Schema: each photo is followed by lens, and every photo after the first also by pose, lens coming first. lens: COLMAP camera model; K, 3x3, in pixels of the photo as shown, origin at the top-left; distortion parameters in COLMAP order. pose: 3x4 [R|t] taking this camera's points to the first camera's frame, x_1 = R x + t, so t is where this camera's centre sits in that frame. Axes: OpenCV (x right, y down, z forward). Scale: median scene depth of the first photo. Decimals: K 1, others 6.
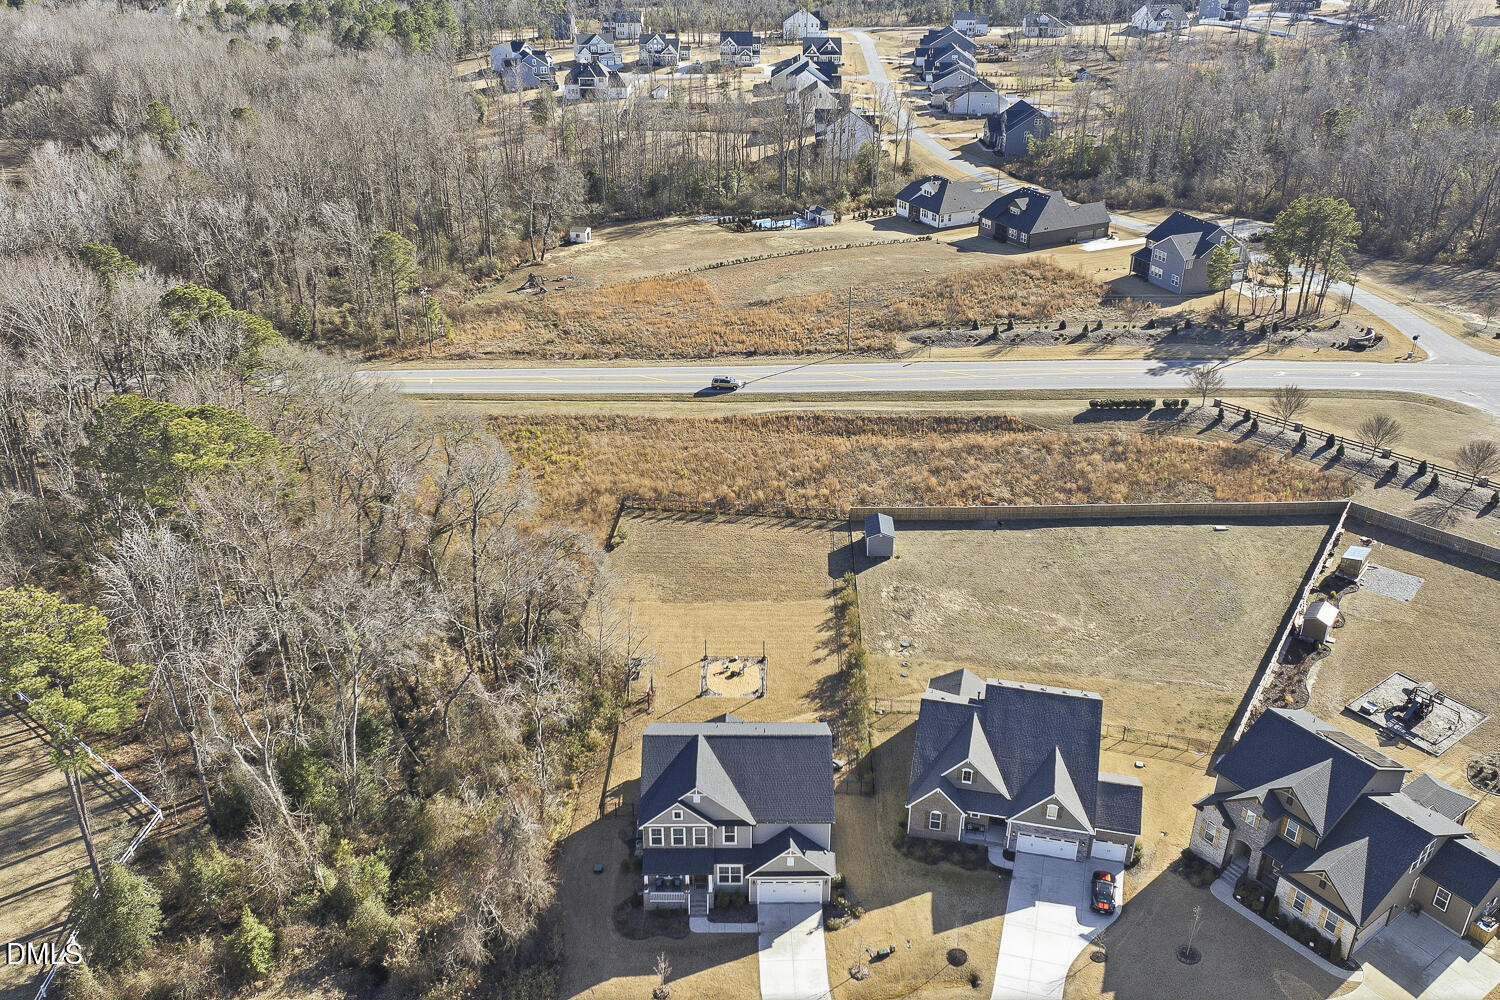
lens RADIAL K [[1248.9, 0, 757.4], [0, 1248.9, 492.0], [0, 0, 1]] dist [-0.013085, -0.021424]
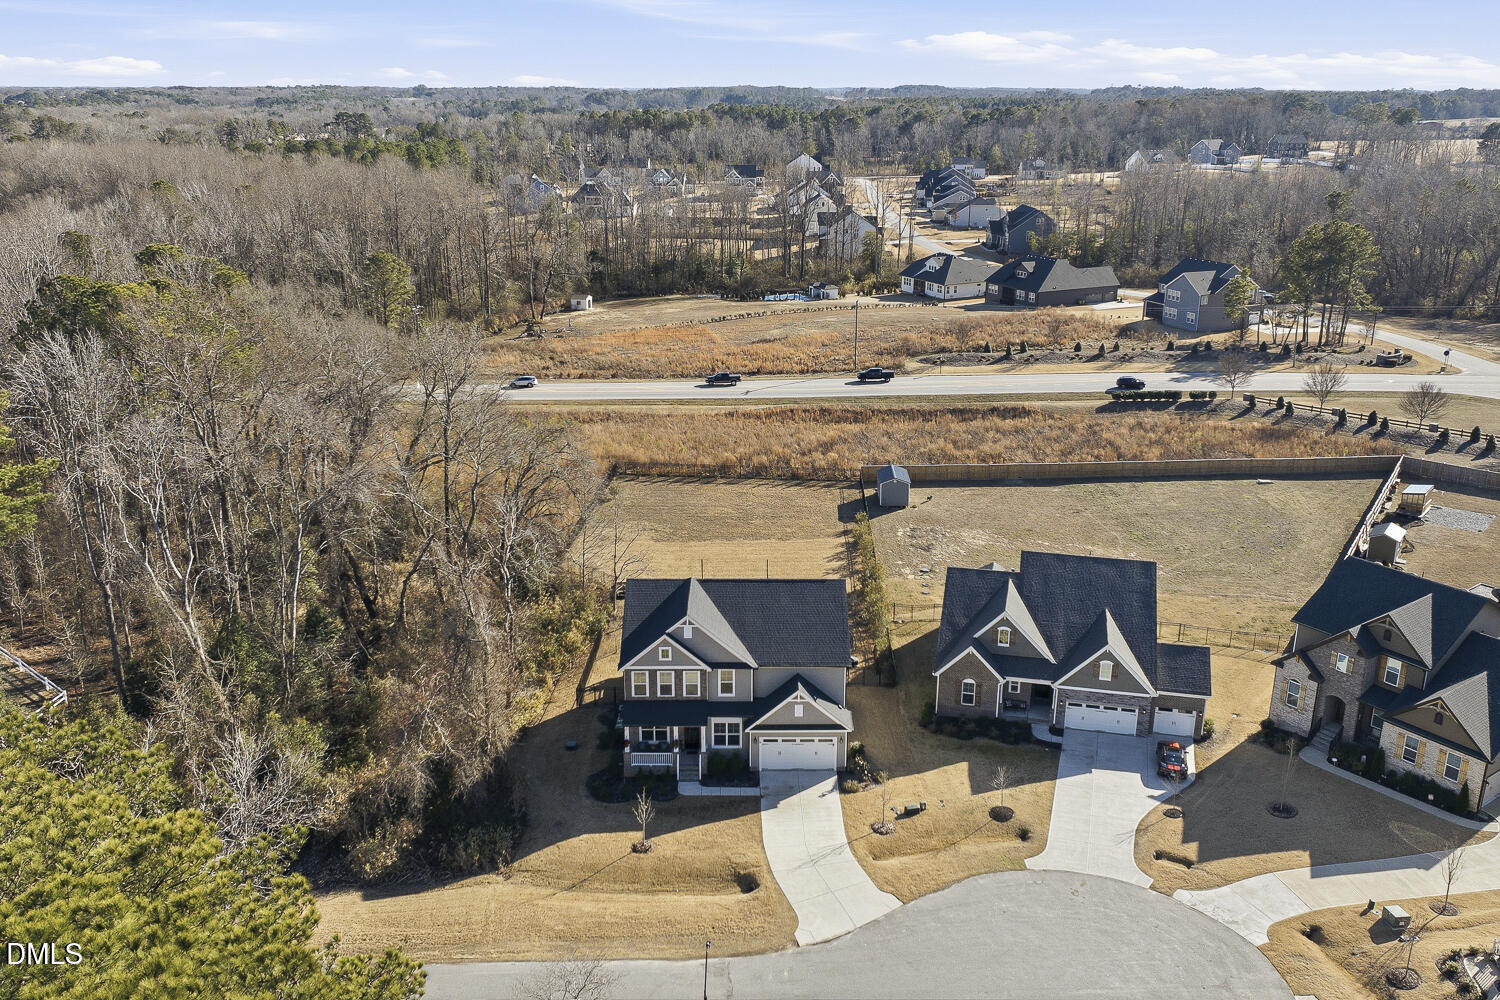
lens RADIAL K [[1248.9, 0, 757.5], [0, 1248.9, 493.3], [0, 0, 1]] dist [-0.013085, -0.021424]
pose [[0.999994, -0.000652, -0.003398, 0.001338], [0.000114, 0.987731, -0.156166, 0.225469], [0.003459, 0.156165, 0.987725, 0.116556]]
